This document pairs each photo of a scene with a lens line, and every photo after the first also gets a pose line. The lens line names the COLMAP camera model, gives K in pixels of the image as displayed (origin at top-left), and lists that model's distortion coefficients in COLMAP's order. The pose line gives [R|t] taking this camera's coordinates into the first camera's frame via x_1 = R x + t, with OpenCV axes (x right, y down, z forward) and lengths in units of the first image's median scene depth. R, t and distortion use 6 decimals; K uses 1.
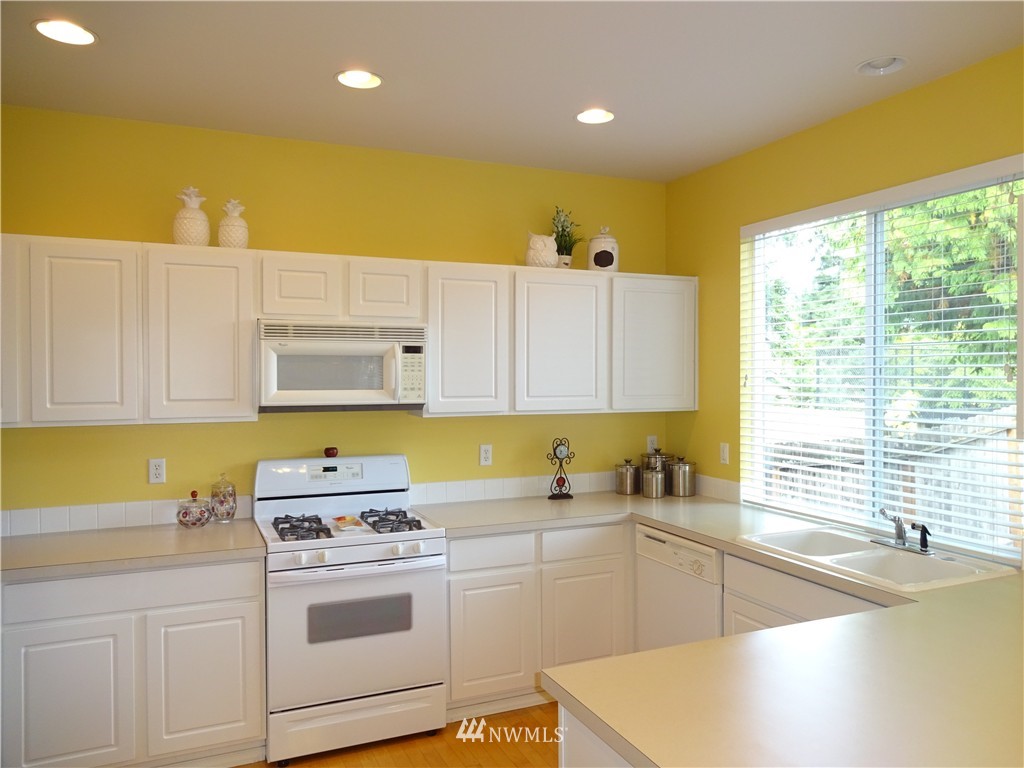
lens RADIAL K [[757.8, 0, 519.0], [0, 757.8, 385.5], [0, 0, 1]] dist [-0.000769, -0.000130]
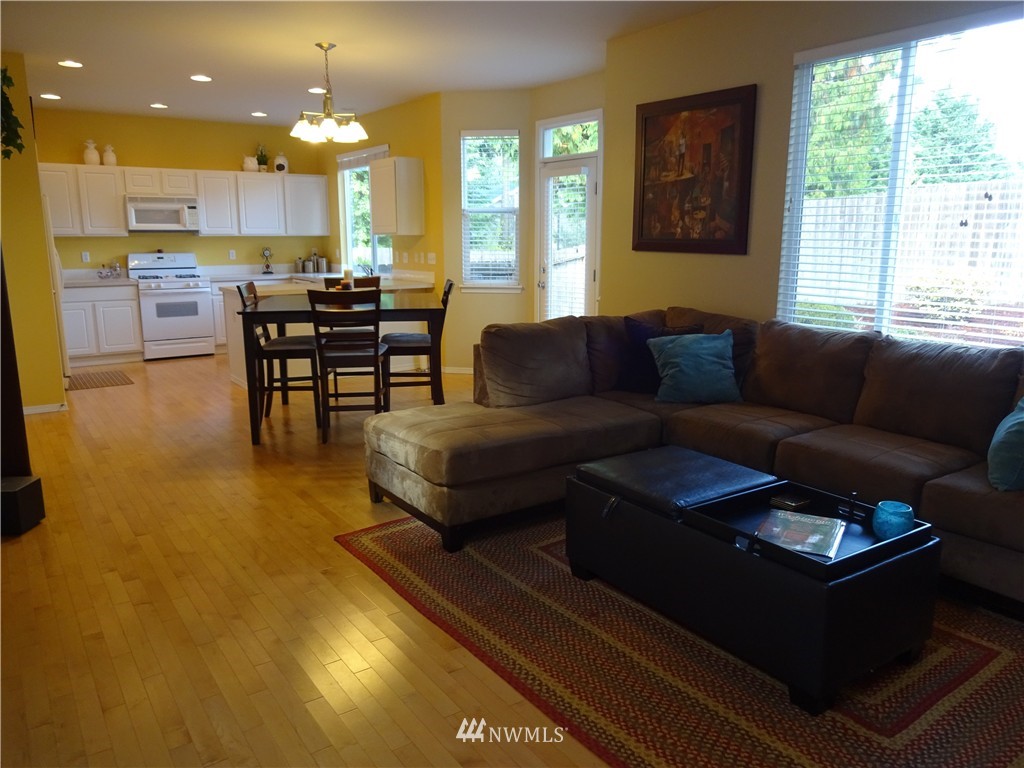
lens RADIAL K [[757.8, 0, 519.0], [0, 757.8, 385.5], [0, 0, 1]] dist [-0.000769, -0.000130]
pose [[0.980816, -0.038431, 0.191112, 0.403896], [0.002963, 0.983200, 0.182506, 0.073787], [-0.194916, -0.178438, 0.964452, -1.662289]]
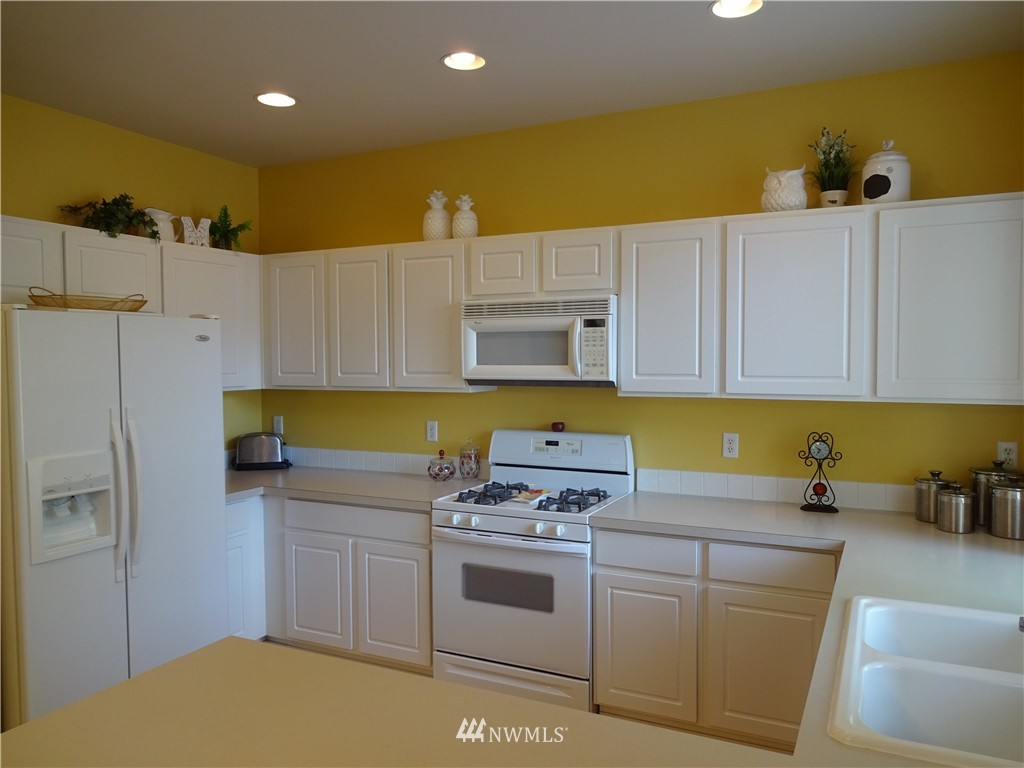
lens RADIAL K [[757.8, 0, 519.0], [0, 757.8, 385.5], [0, 0, 1]] dist [-0.000769, -0.000130]
pose [[0.638742, 0.028122, -0.768907, 0.511630], [-0.009895, 0.999549, 0.028337, 0.004128], [0.769358, -0.010492, 0.638732, 0.318458]]
